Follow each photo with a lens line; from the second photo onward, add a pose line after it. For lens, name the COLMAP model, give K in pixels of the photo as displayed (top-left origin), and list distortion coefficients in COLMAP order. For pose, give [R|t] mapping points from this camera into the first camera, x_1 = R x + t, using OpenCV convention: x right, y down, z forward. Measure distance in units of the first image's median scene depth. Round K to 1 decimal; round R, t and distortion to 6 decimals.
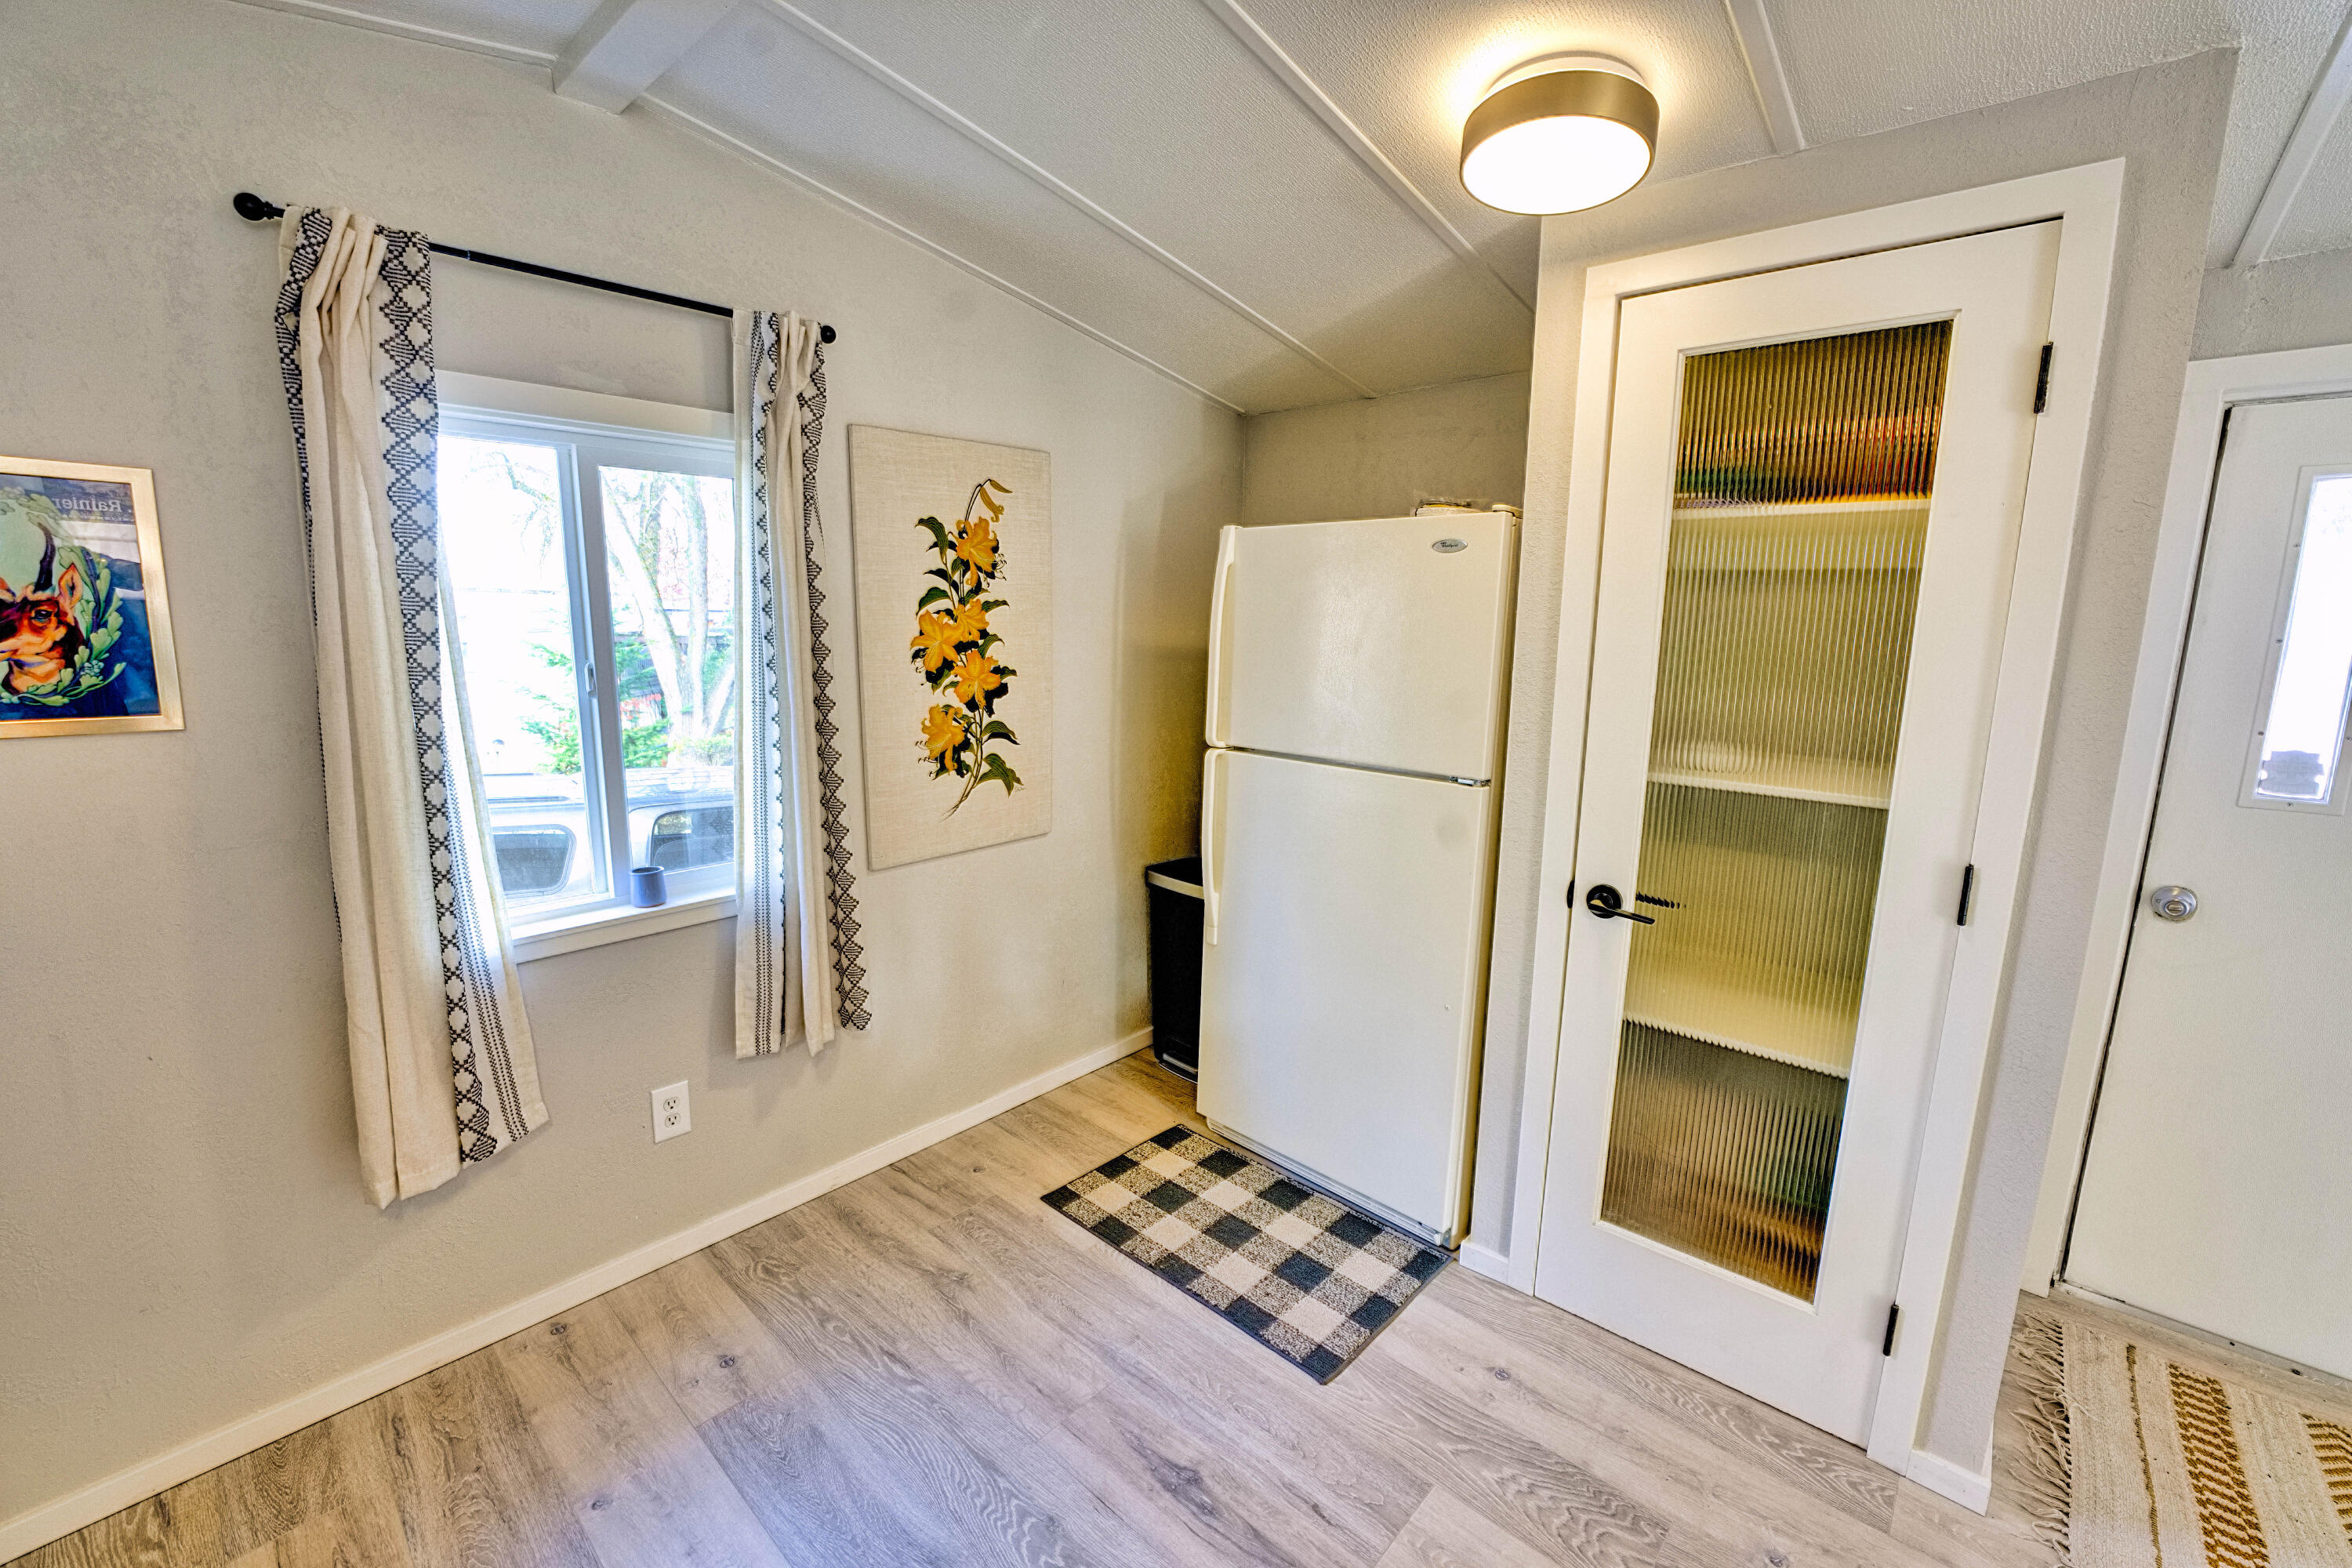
lens RADIAL K [[950.4, 0, 1169.4], [0, 950.4, 778.6], [0, 0, 1]] dist [-0.030333, 0.003224]
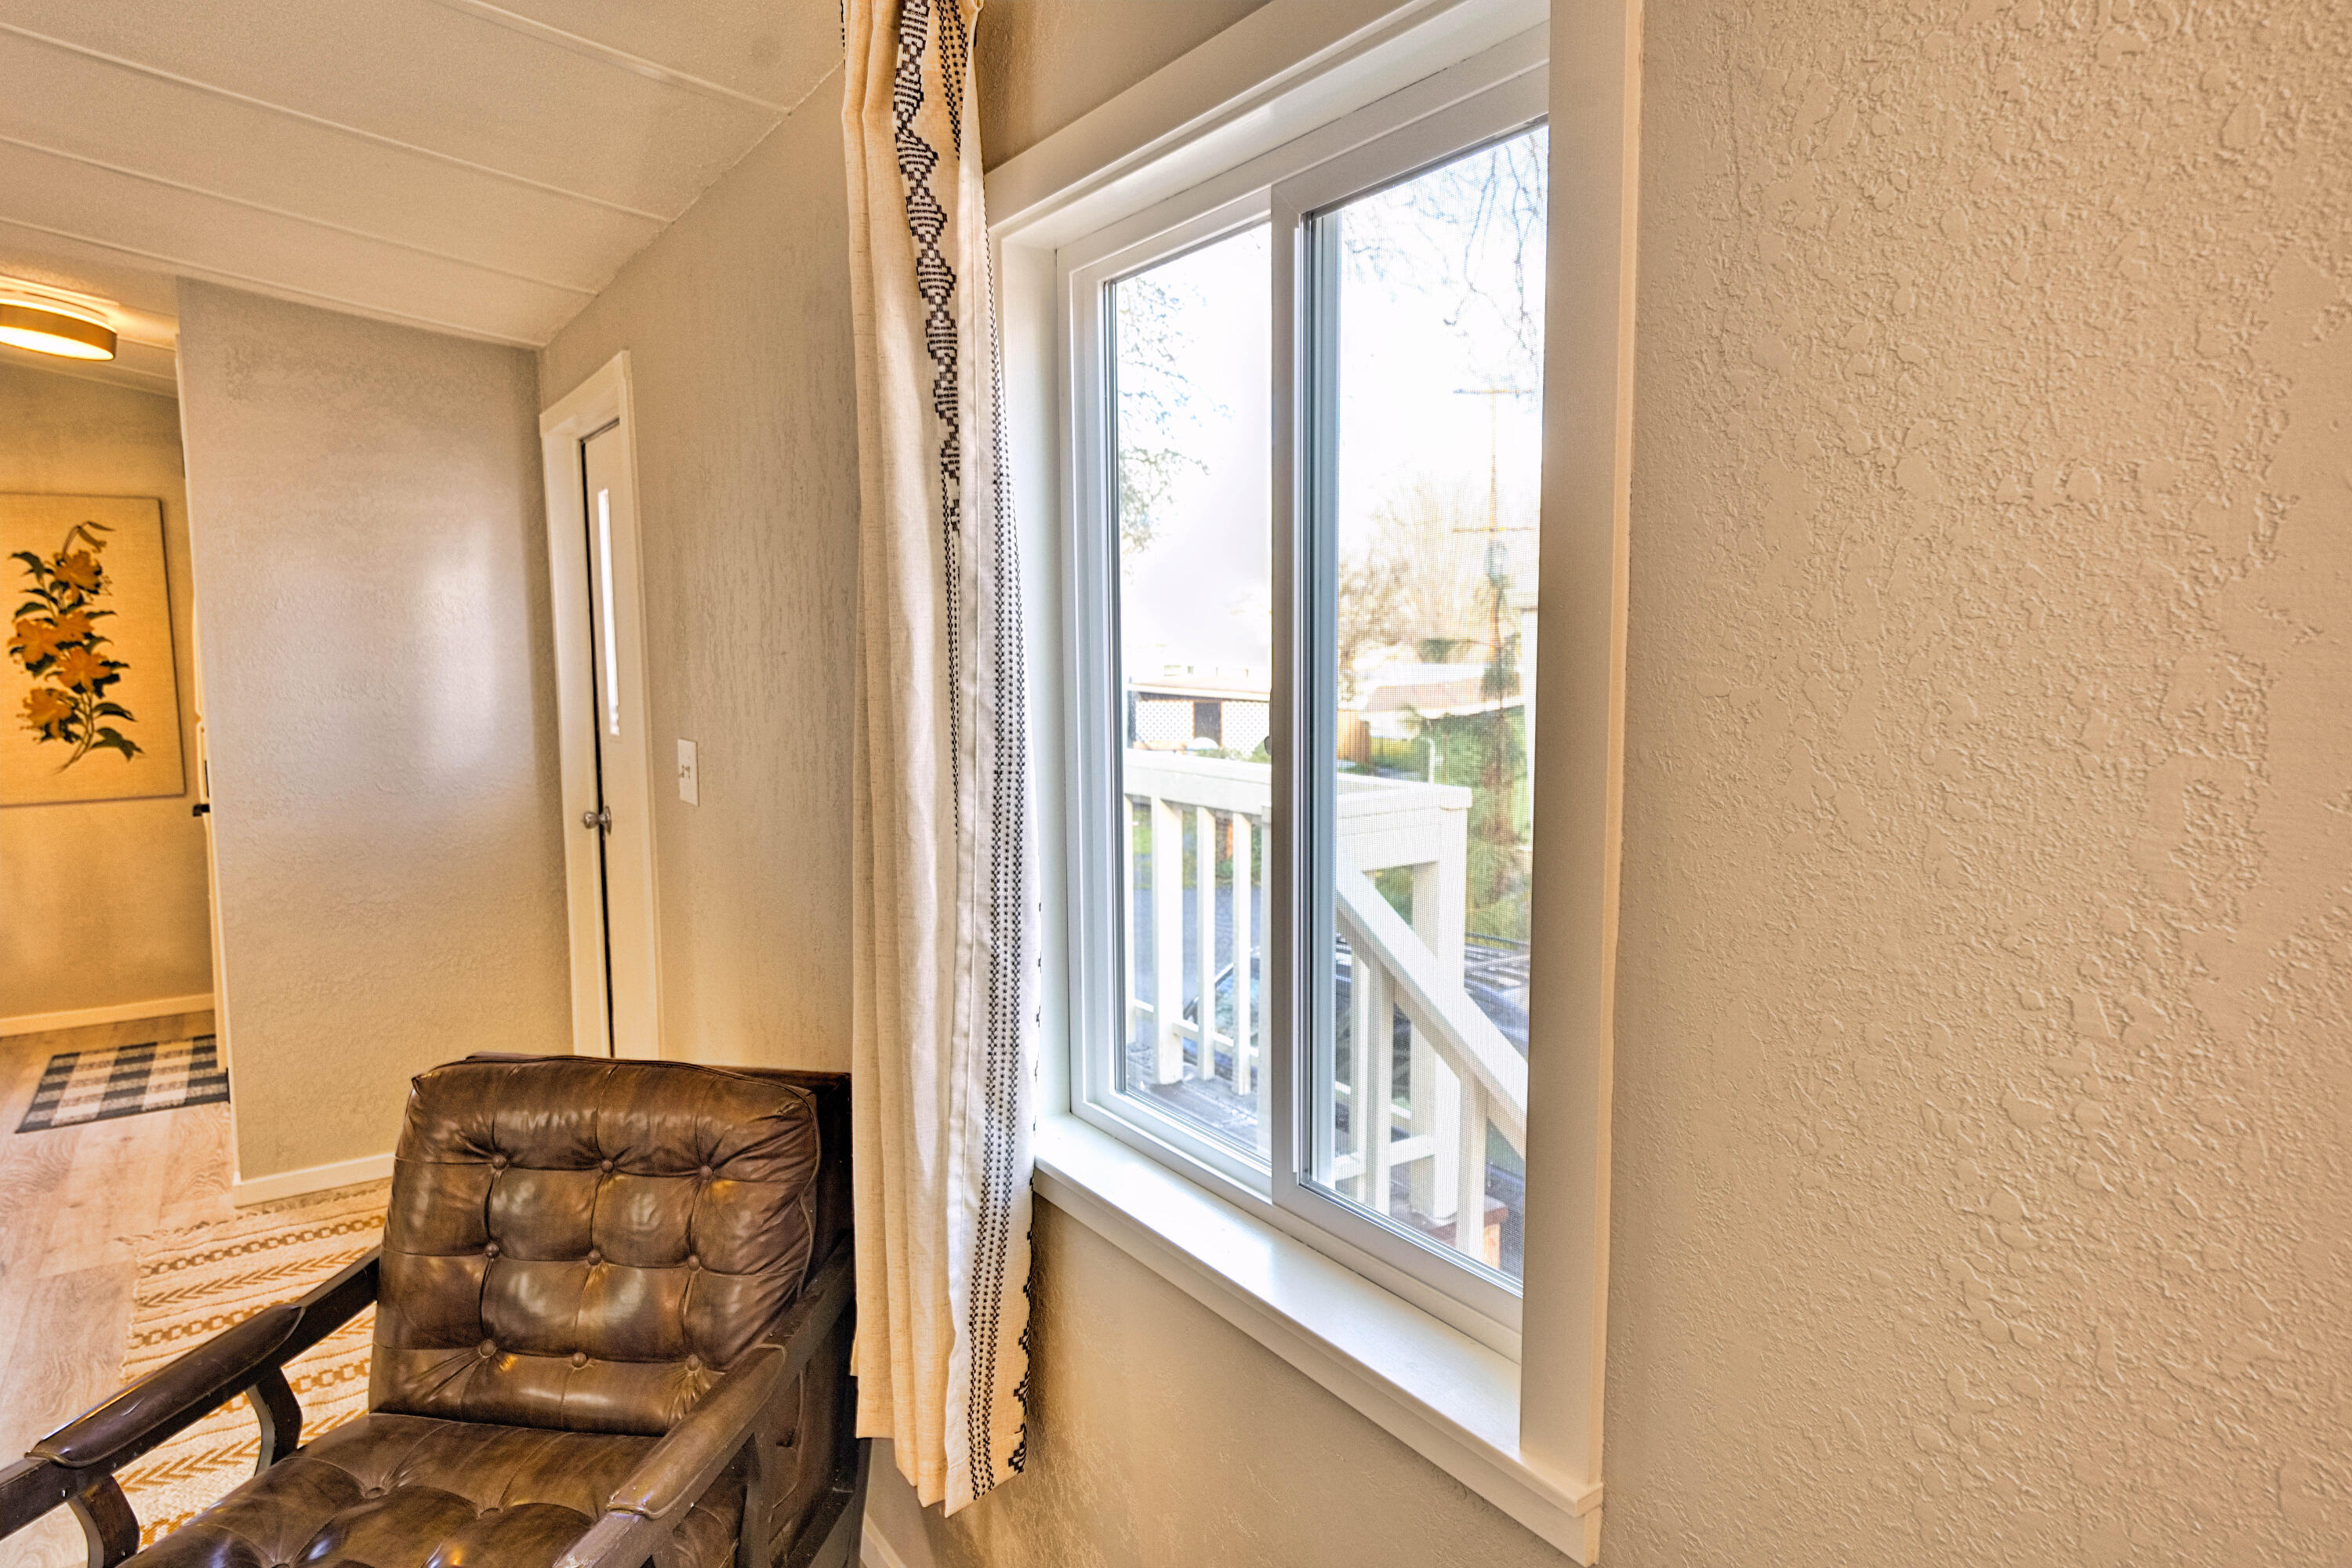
lens RADIAL K [[1343.2, 0, 1173.4], [0, 1343.2, 775.5], [0, 0, 1]] dist [0.003569, 0.001382]
pose [[0.975840, 0.006060, -0.218402, 1.778079], [-0.021780, 0.997334, -0.069639, 0.147566], [0.217398, 0.072713, 0.973371, -0.517700]]
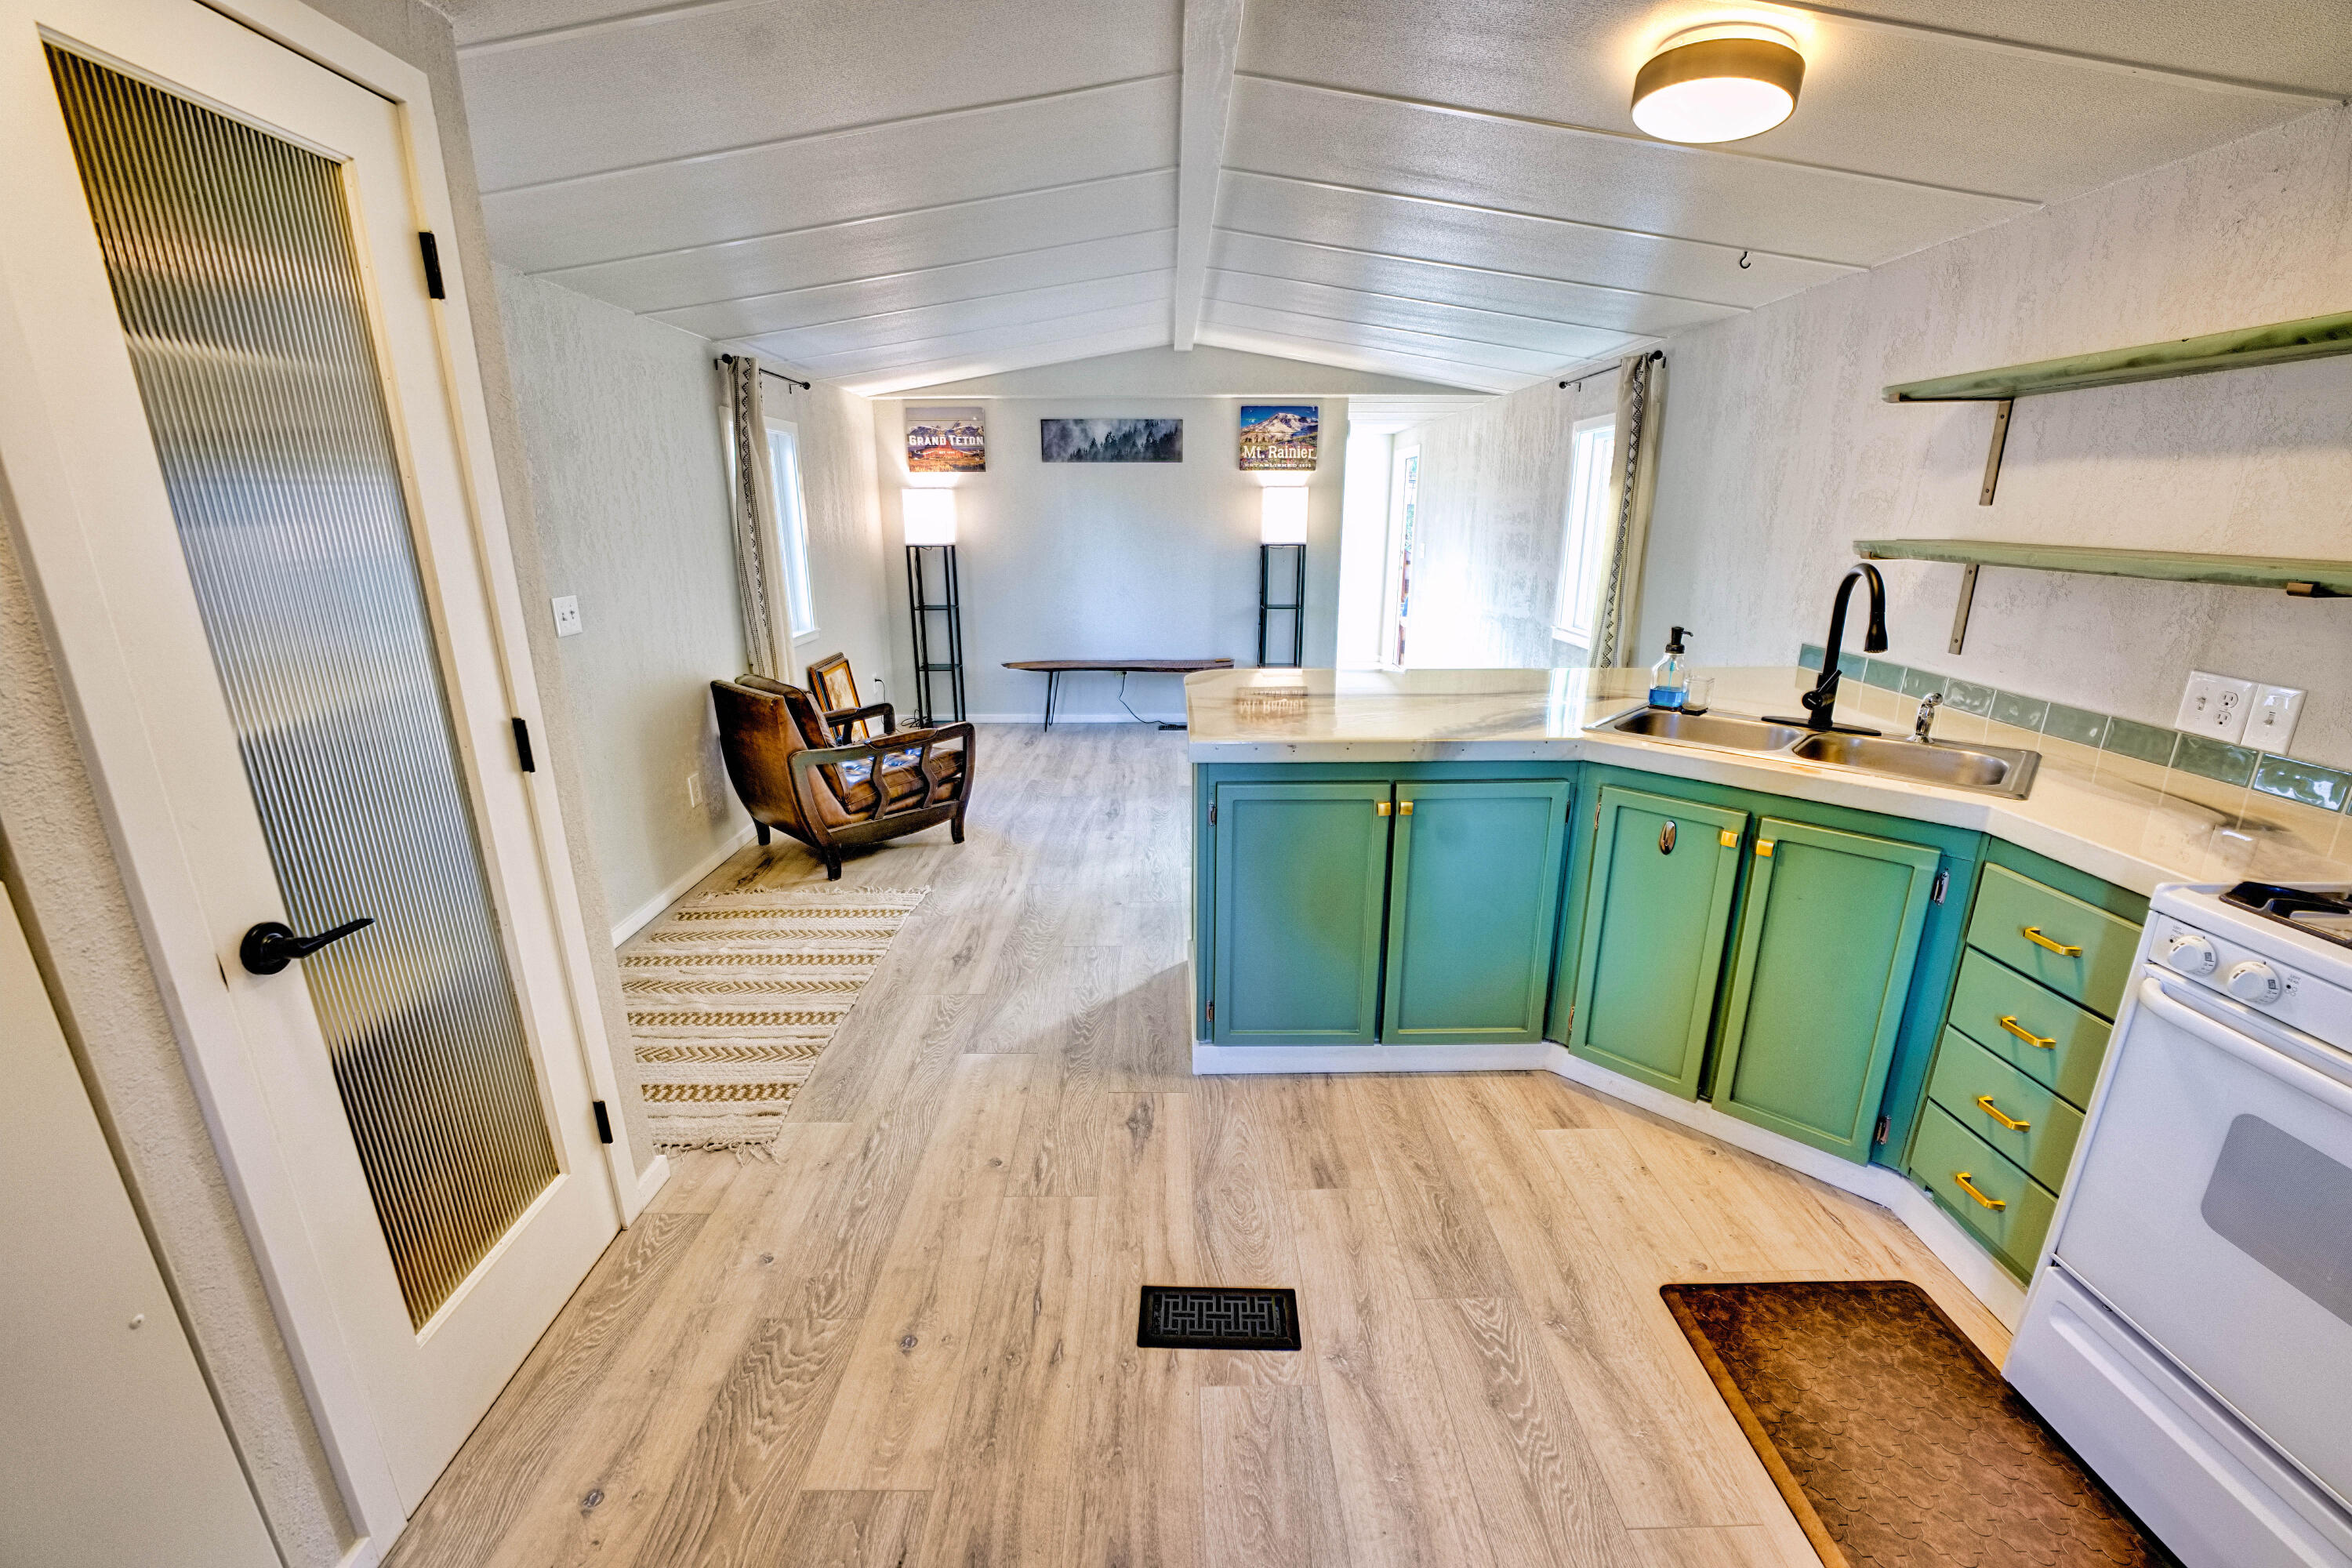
lens RADIAL K [[950.4, 0, 1169.4], [0, 950.4, 778.6], [0, 0, 1]] dist [-0.030333, 0.003224]
pose [[-0.678151, -0.209920, 0.704304, -0.288928], [0.125036, 0.911411, 0.392041, -0.111197], [-0.724208, 0.353926, -0.591827, 0.677202]]
